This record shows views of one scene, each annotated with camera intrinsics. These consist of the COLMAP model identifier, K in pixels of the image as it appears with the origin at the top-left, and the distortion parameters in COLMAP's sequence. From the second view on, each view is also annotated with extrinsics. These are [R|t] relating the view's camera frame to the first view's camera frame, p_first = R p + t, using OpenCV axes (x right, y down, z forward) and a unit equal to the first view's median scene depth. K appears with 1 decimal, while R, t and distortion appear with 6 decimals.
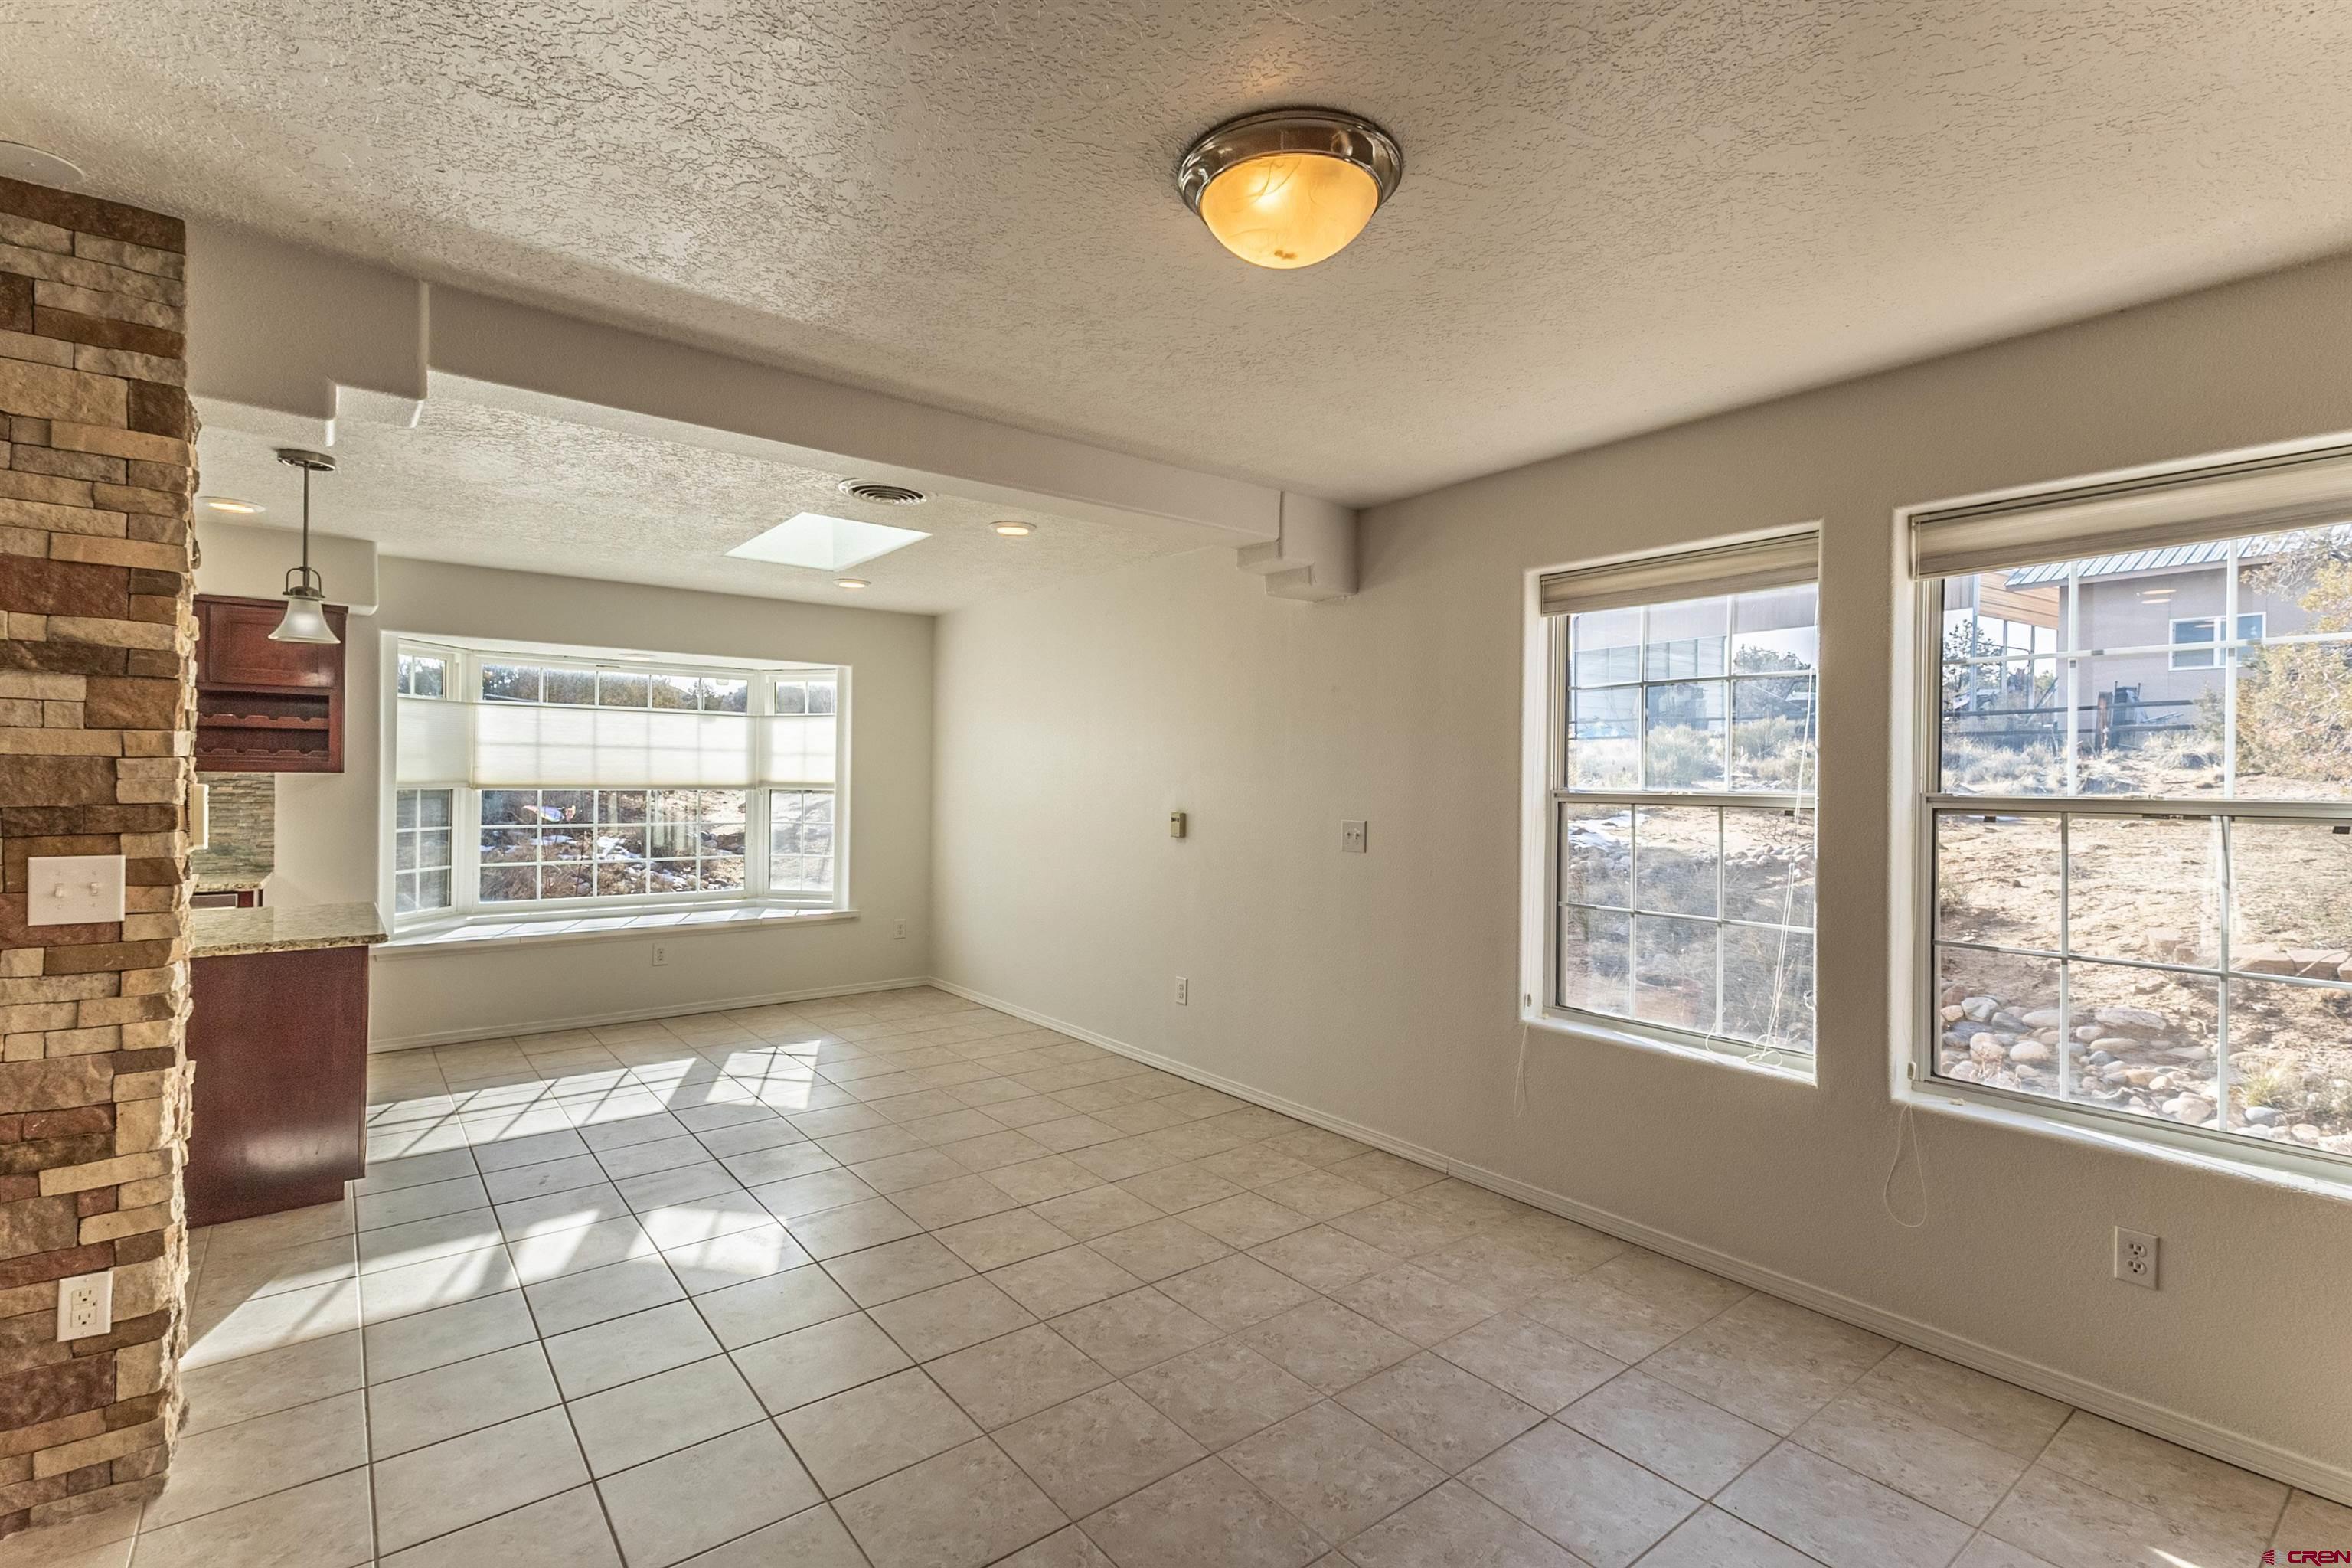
lens RADIAL K [[1074.5, 0, 1177.1], [0, 1074.5, 783.7], [0, 0, 1]] dist [0.024368, -0.002033]
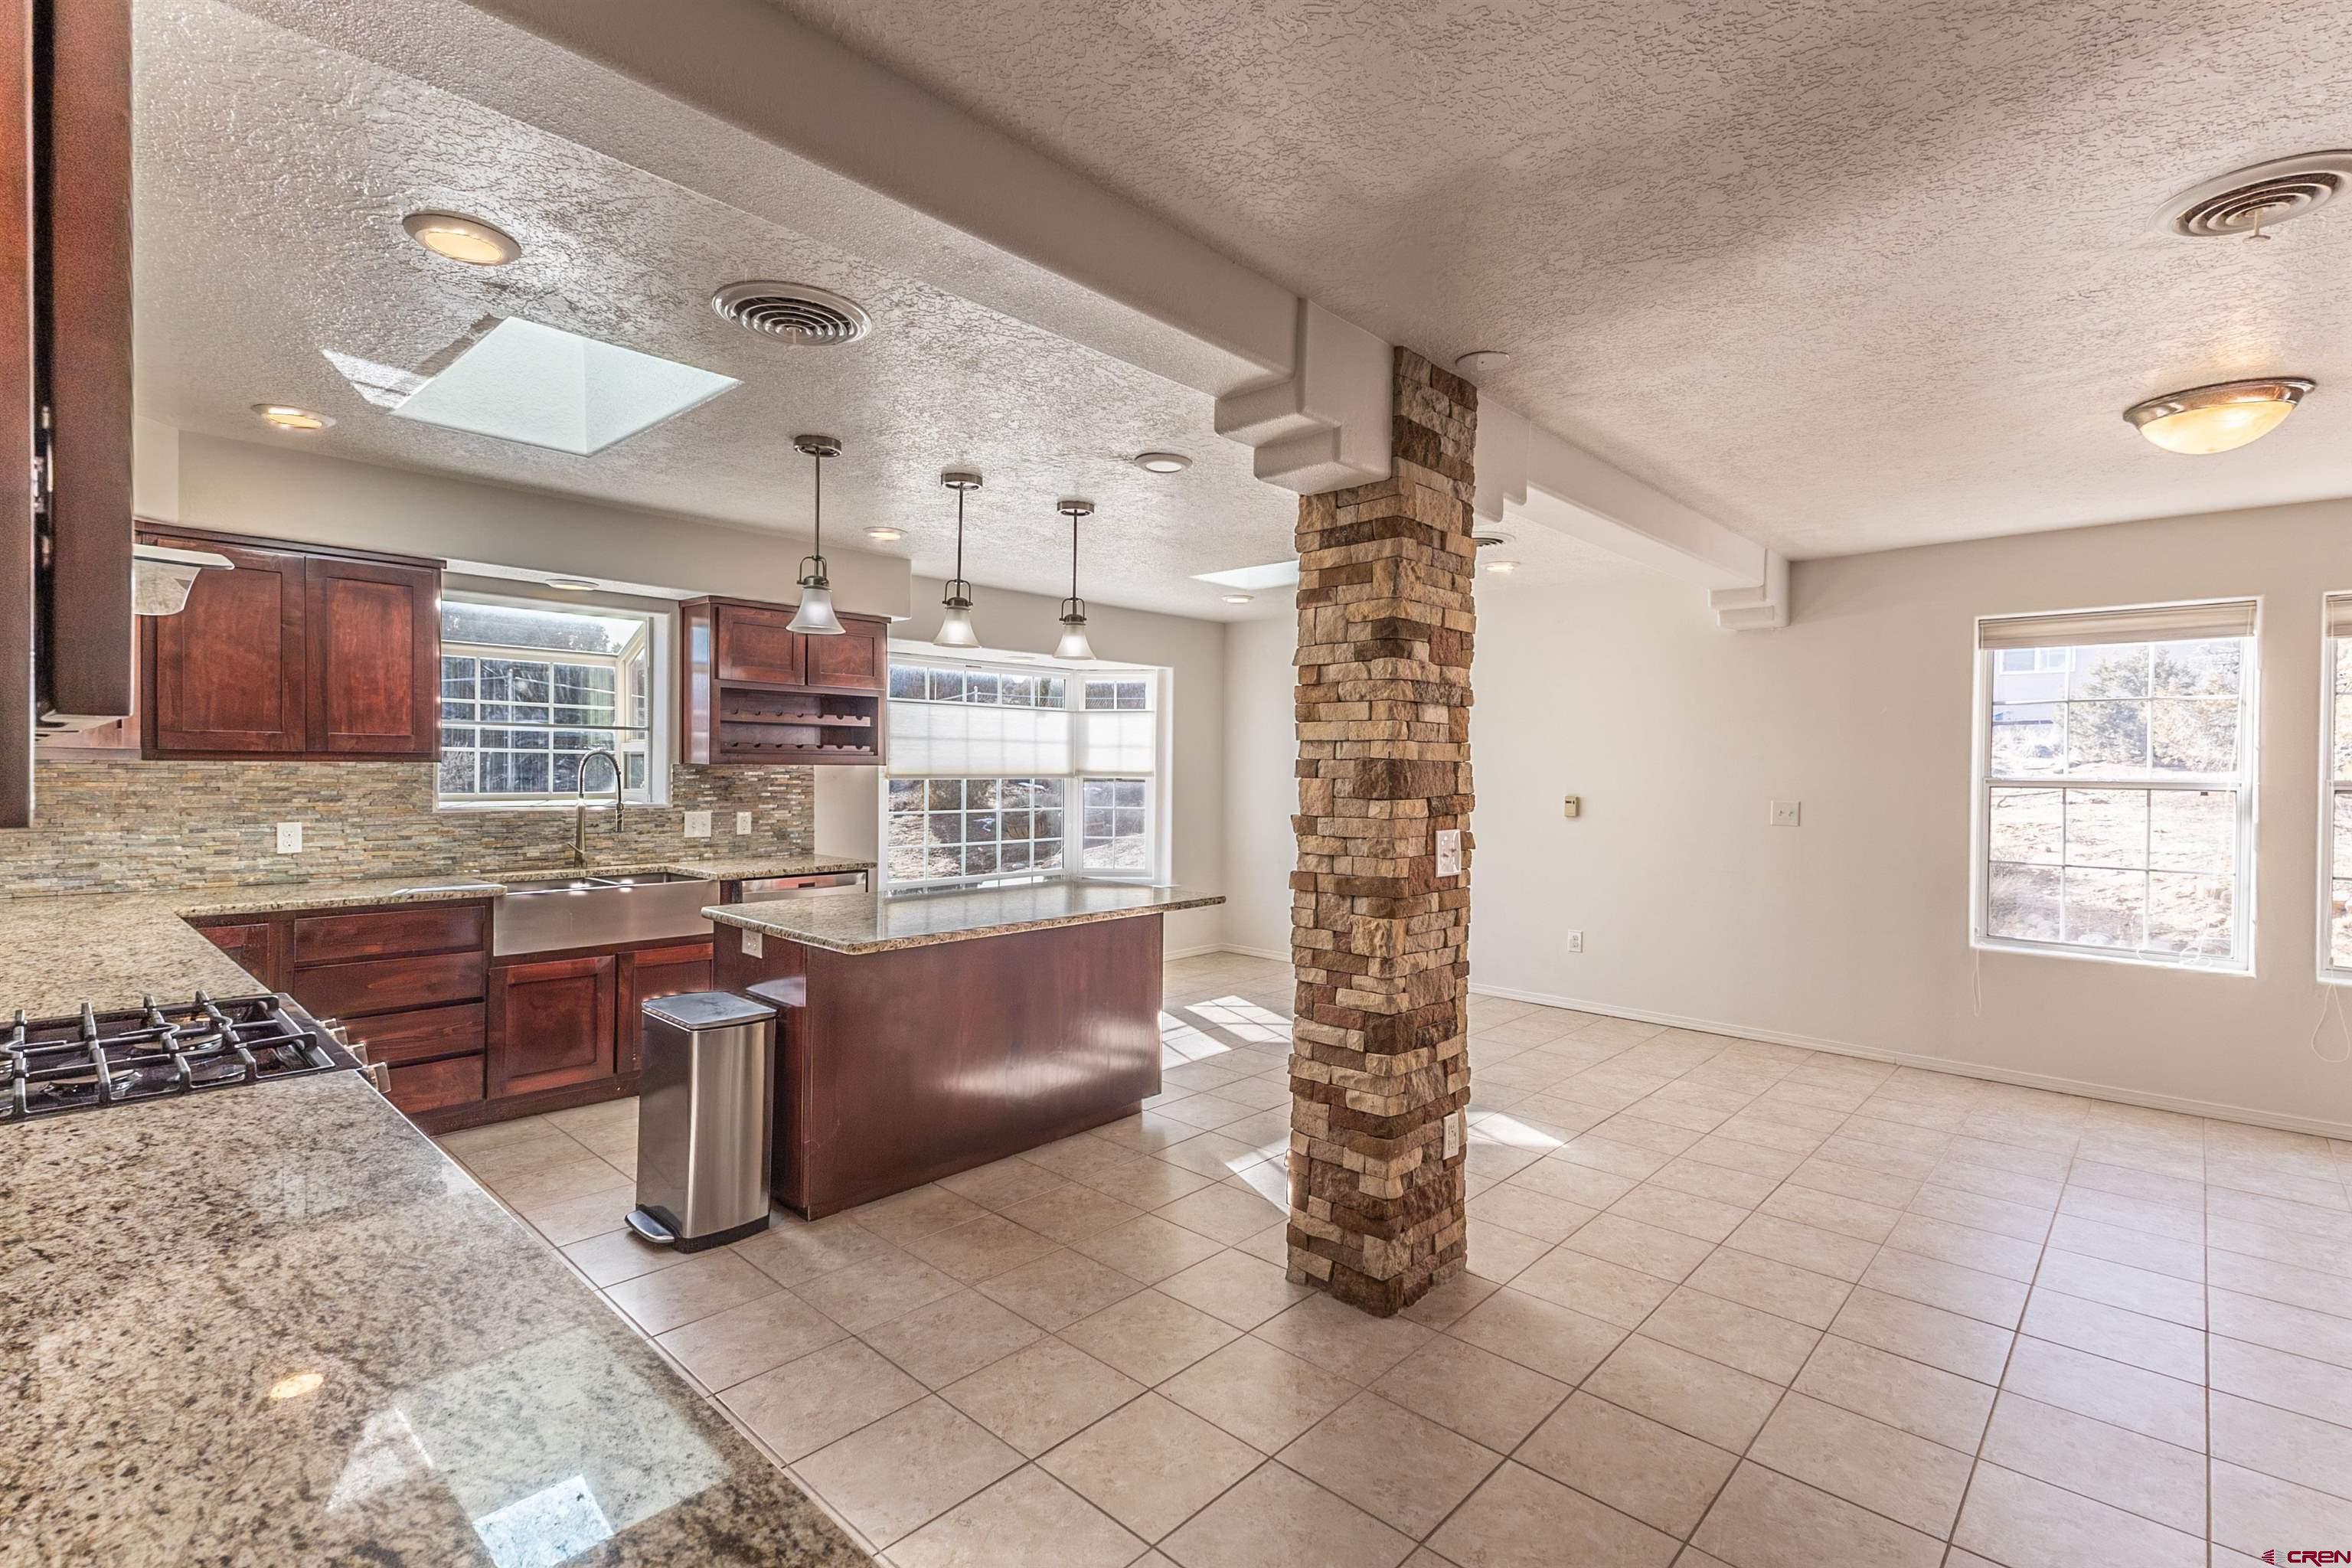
lens RADIAL K [[1074.5, 0, 1197.8], [0, 1074.5, 775.3], [0, 0, 1]] dist [0.024368, -0.002033]
pose [[0.987040, -0.003266, 0.160438, -0.617268], [0.002141, 0.999972, 0.007186, -0.006993], [-0.160457, -0.006749, 0.987020, -0.143313]]
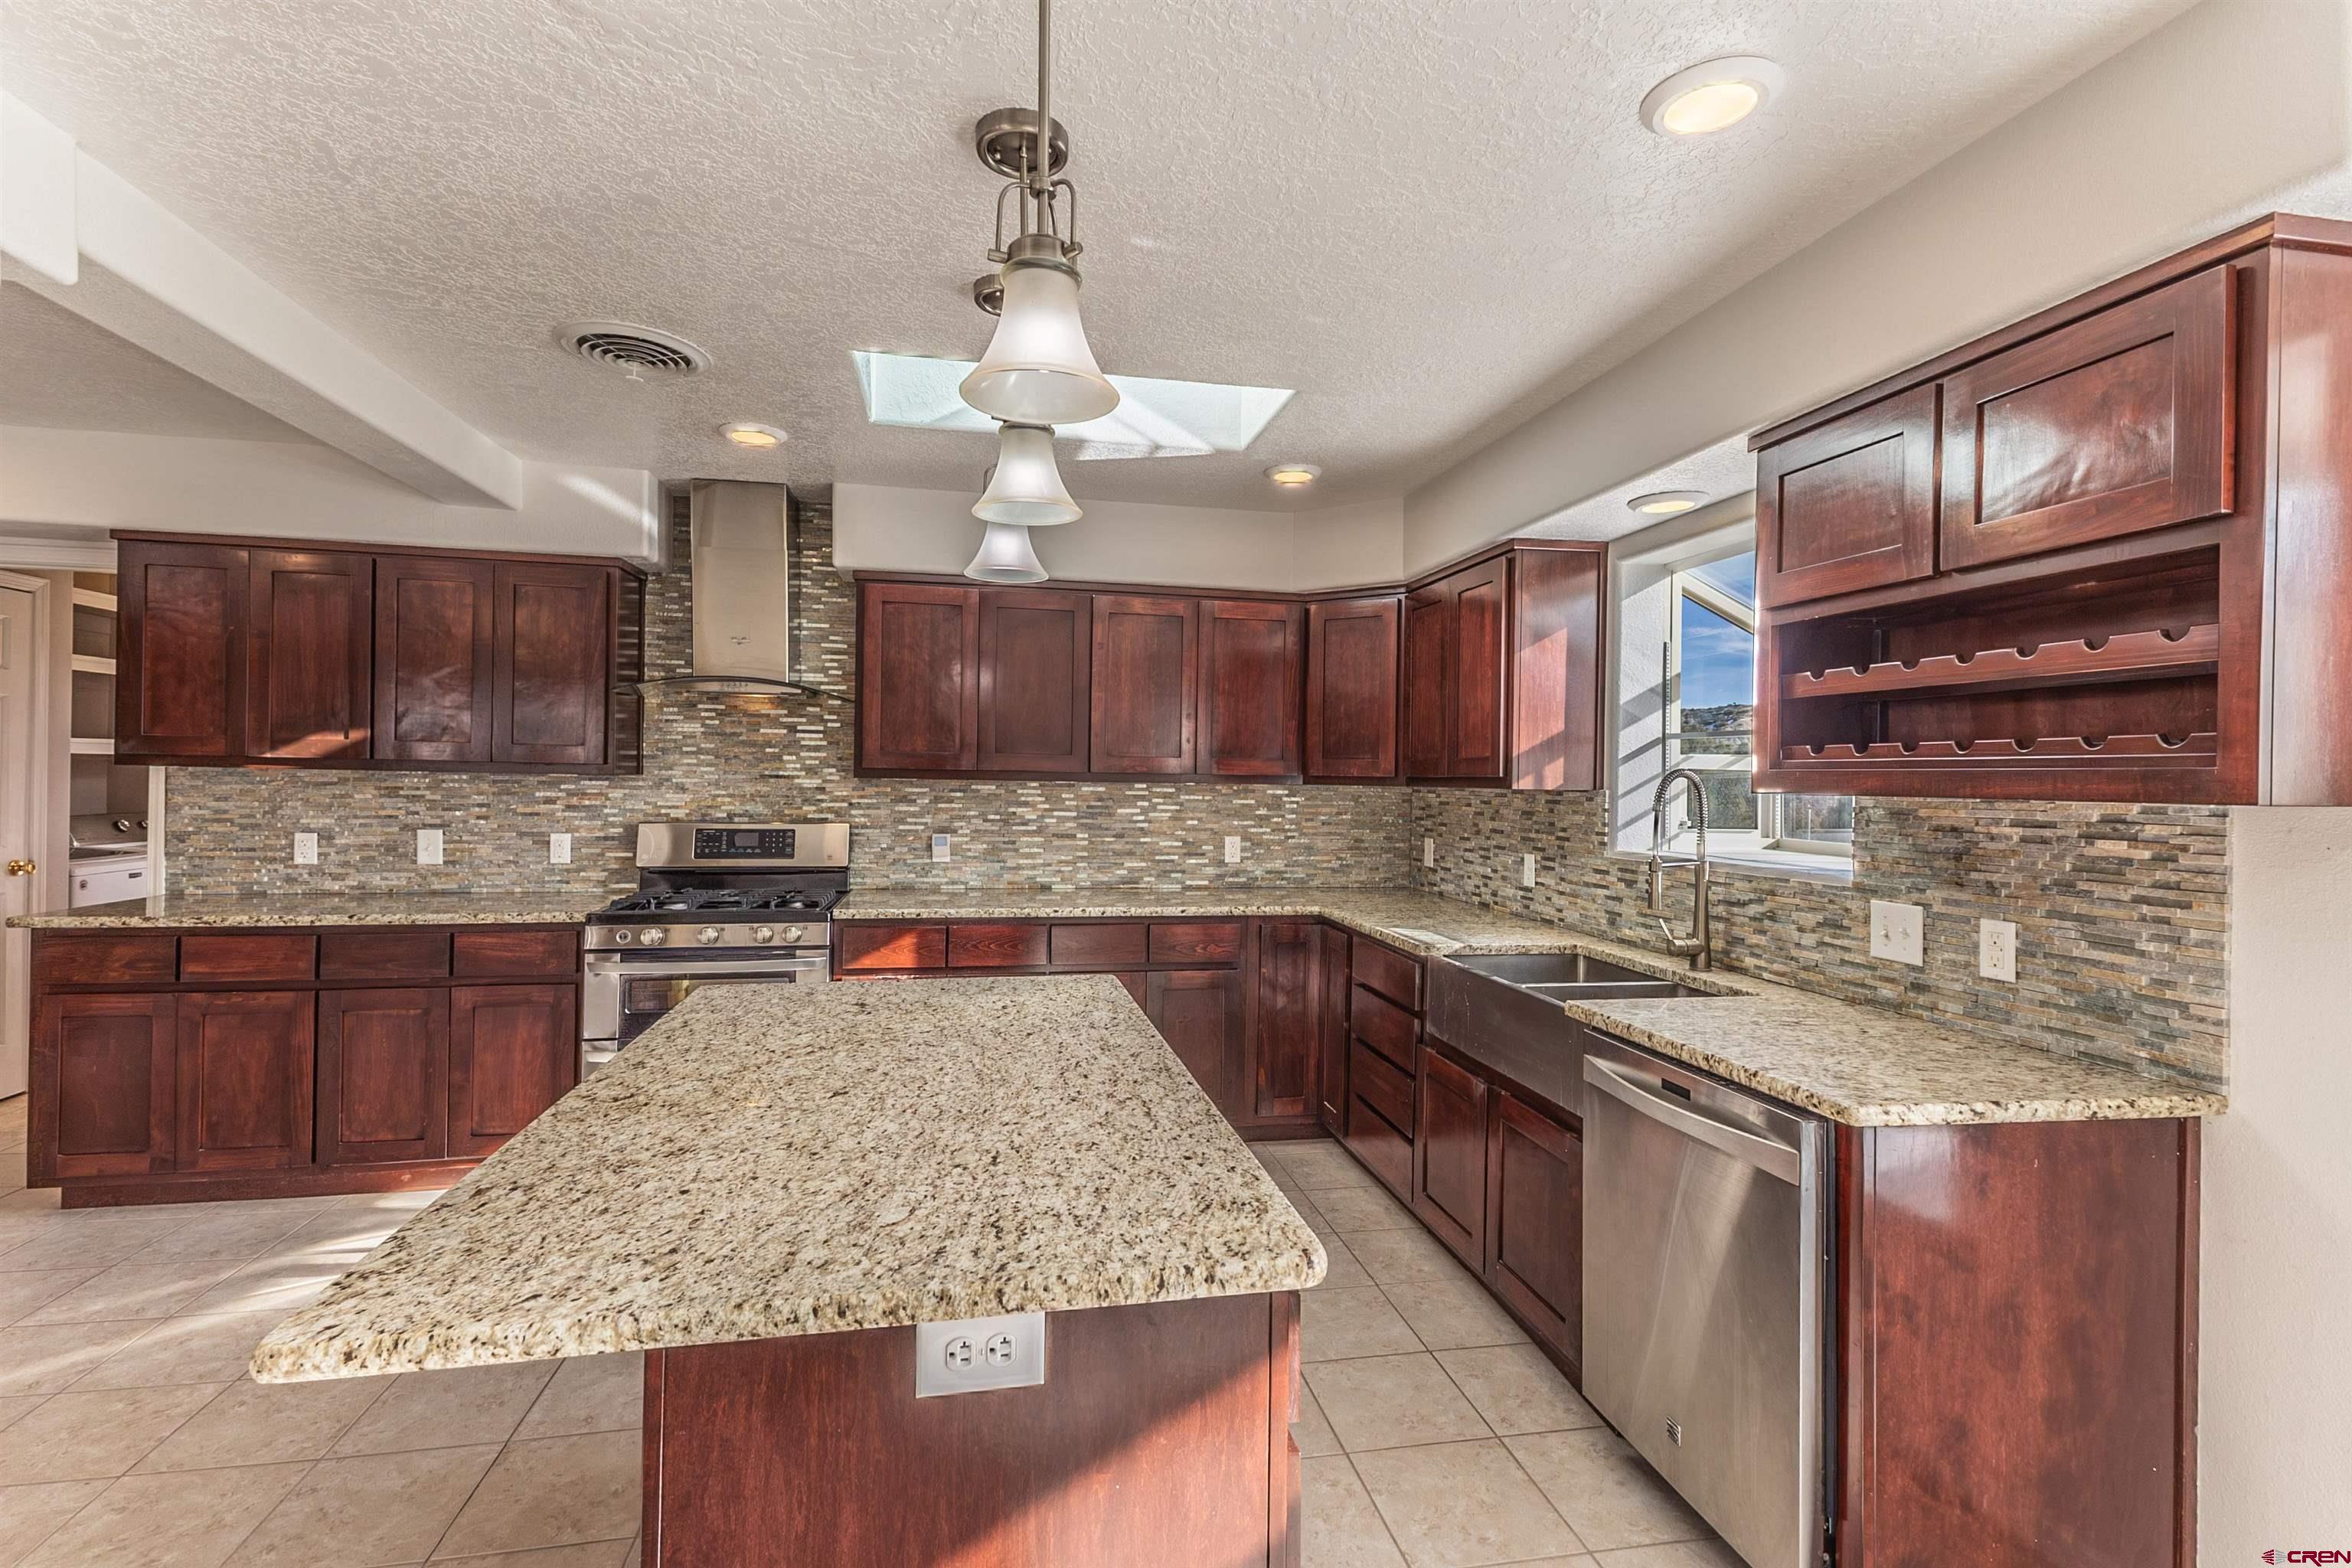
lens RADIAL K [[1074.5, 0, 1161.6], [0, 1074.5, 780.6], [0, 0, 1]] dist [0.024368, -0.002033]
pose [[-0.458199, -0.011258, -0.888778, -0.367062], [-0.015474, 0.999869, -0.004688, -0.011695], [0.888715, 0.011605, -0.458314, 0.867744]]
